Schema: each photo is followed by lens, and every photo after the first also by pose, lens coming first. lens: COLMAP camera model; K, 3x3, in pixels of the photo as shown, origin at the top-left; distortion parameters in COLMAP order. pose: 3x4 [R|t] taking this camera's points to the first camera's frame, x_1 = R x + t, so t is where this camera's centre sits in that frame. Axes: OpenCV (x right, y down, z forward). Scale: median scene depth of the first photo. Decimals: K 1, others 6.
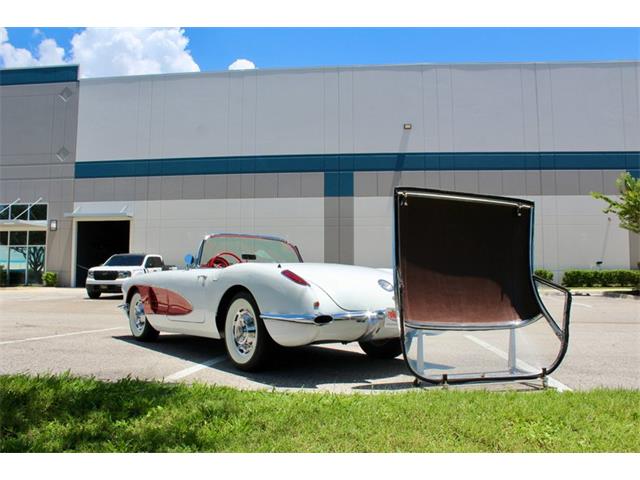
lens RADIAL K [[531.6, 0, 323.9], [0, 531.6, 245.5], [0, 0, 1]] dist [-0.152011, 0.120838]
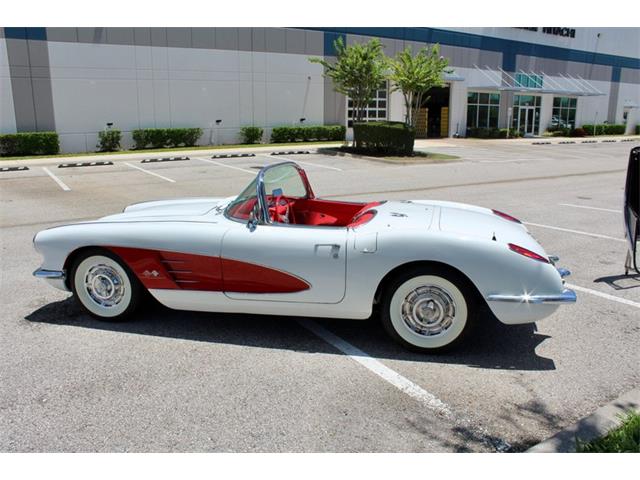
lens RADIAL K [[531.6, 0, 320.4], [0, 531.6, 242.7], [0, 0, 1]] dist [-0.152011, 0.120838]
pose [[0.785079, -0.147924, 0.601472, -0.137693], [-0.035003, 0.958916, 0.281521, -0.031332], [-0.618406, -0.242069, 0.747648, 0.085761]]
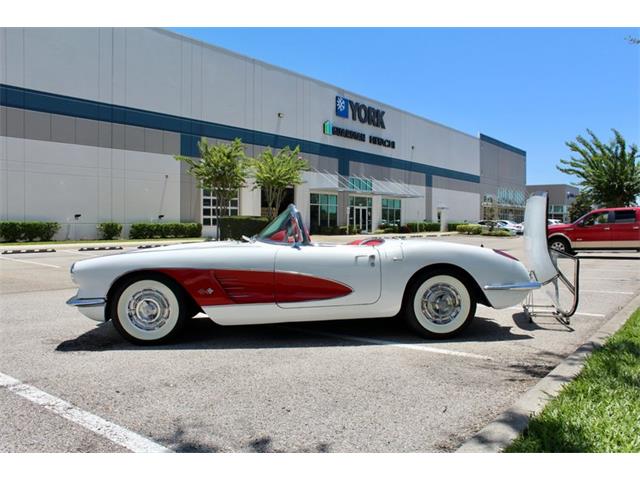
lens RADIAL K [[531.6, 0, 319.6], [0, 531.6, 243.5], [0, 0, 1]] dist [-0.152011, 0.120838]
pose [[0.546031, -0.032111, 0.837149, -0.213857], [-0.051055, 0.996132, 0.071509, -0.005591], [-0.836208, -0.081787, 0.542280, 0.107876]]
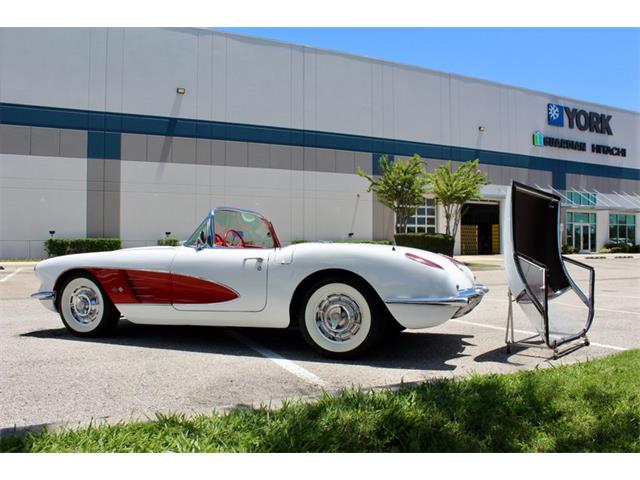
lens RADIAL K [[531.6, 0, 322.3], [0, 531.6, 243.2], [0, 0, 1]] dist [-0.152011, 0.120838]
pose [[0.856980, -0.000065, 0.515349, -0.116069], [-0.029907, 0.998309, 0.049857, -0.002883], [-0.514481, -0.058139, 0.855529, 0.036214]]
